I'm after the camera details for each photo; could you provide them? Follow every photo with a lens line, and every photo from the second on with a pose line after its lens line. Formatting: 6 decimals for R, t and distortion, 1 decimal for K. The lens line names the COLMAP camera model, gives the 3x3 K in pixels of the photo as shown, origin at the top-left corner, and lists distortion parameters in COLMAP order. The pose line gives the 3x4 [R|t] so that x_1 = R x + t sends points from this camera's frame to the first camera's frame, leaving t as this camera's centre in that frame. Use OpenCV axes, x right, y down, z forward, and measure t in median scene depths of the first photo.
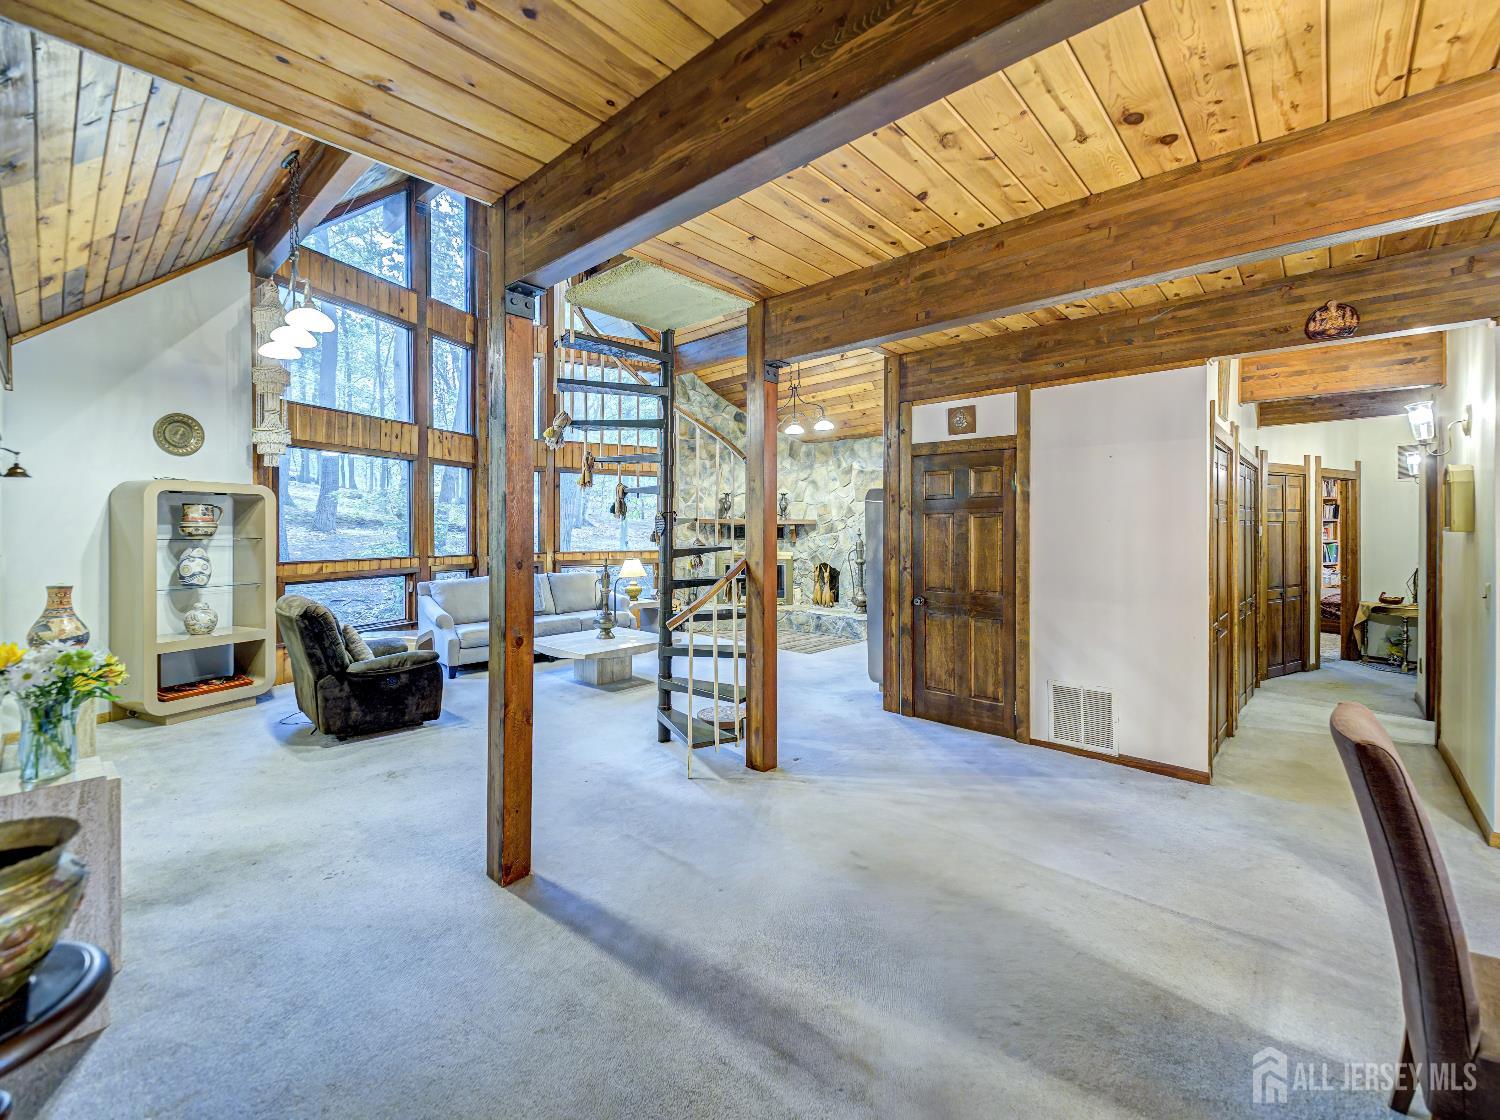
lens RADIAL K [[614.1, 0, 723.6], [0, 614.1, 527.9], [0, 0, 1]] dist [0.017221, -0.008761]
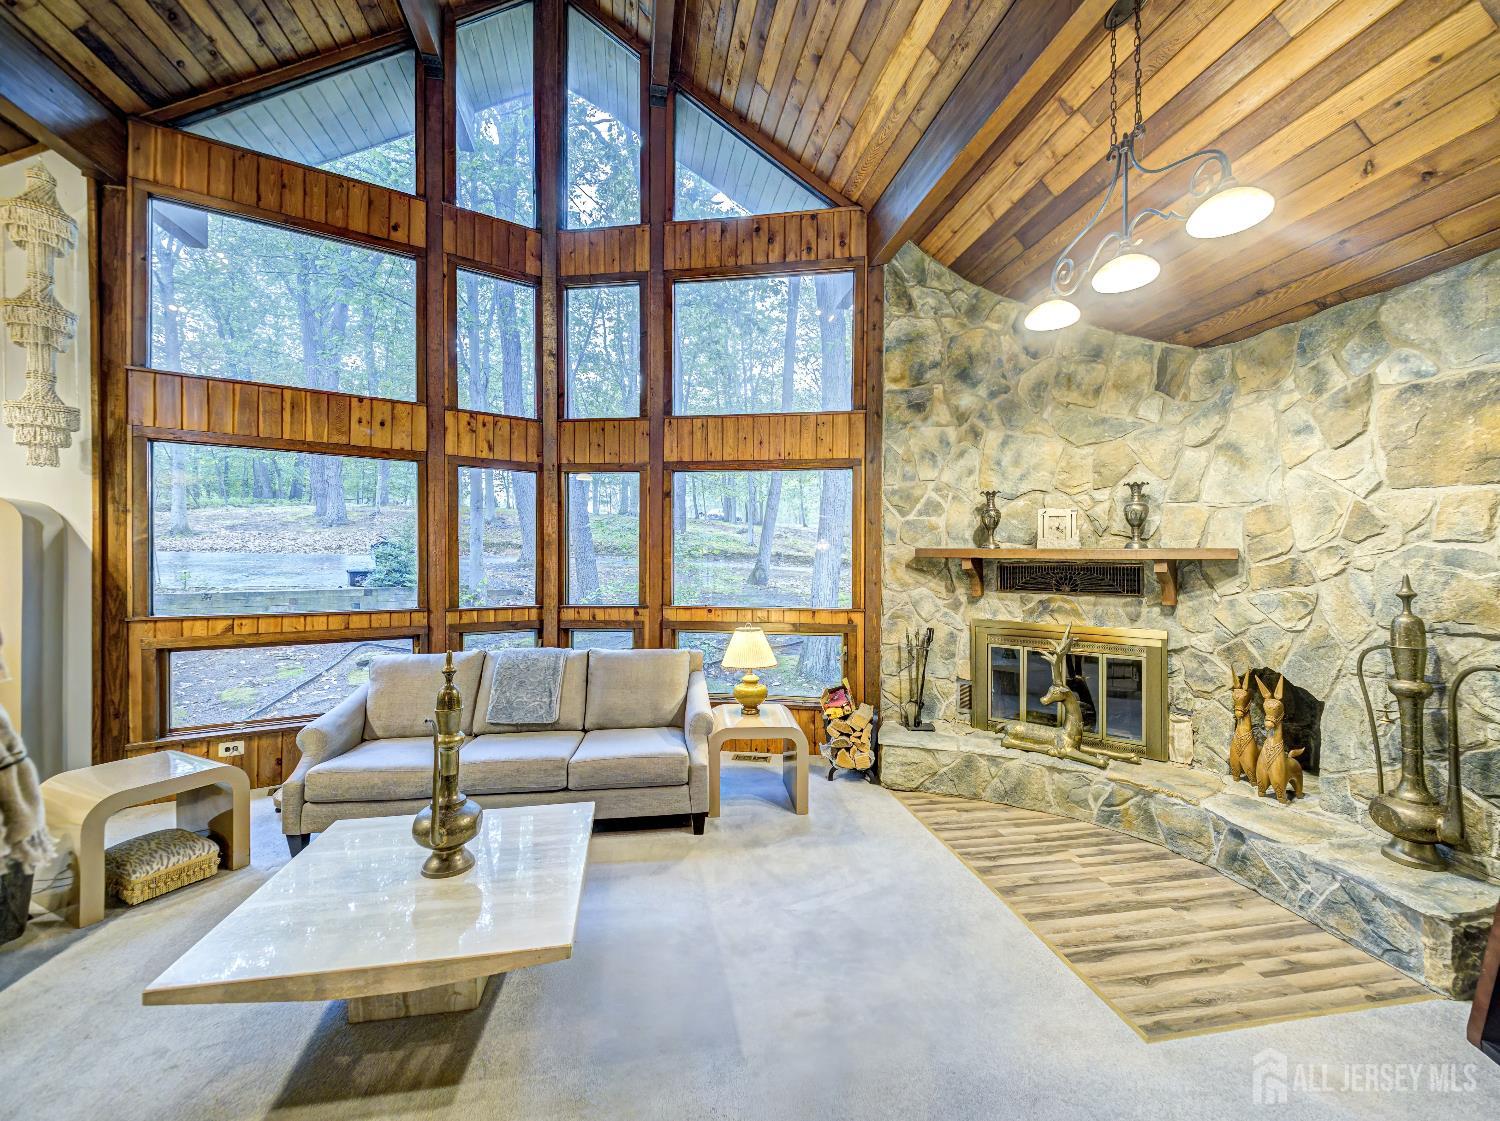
lens RADIAL K [[614.1, 0, 751.7], [0, 614.1, 558.3], [0, 0, 1]] dist [0.017221, -0.008761]
pose [[0.826761, 0.001079, -0.562552, 0.186397], [-0.003541, 0.999988, -0.003286, -0.007912], [0.562542, 0.004709, 0.826755, 0.836238]]
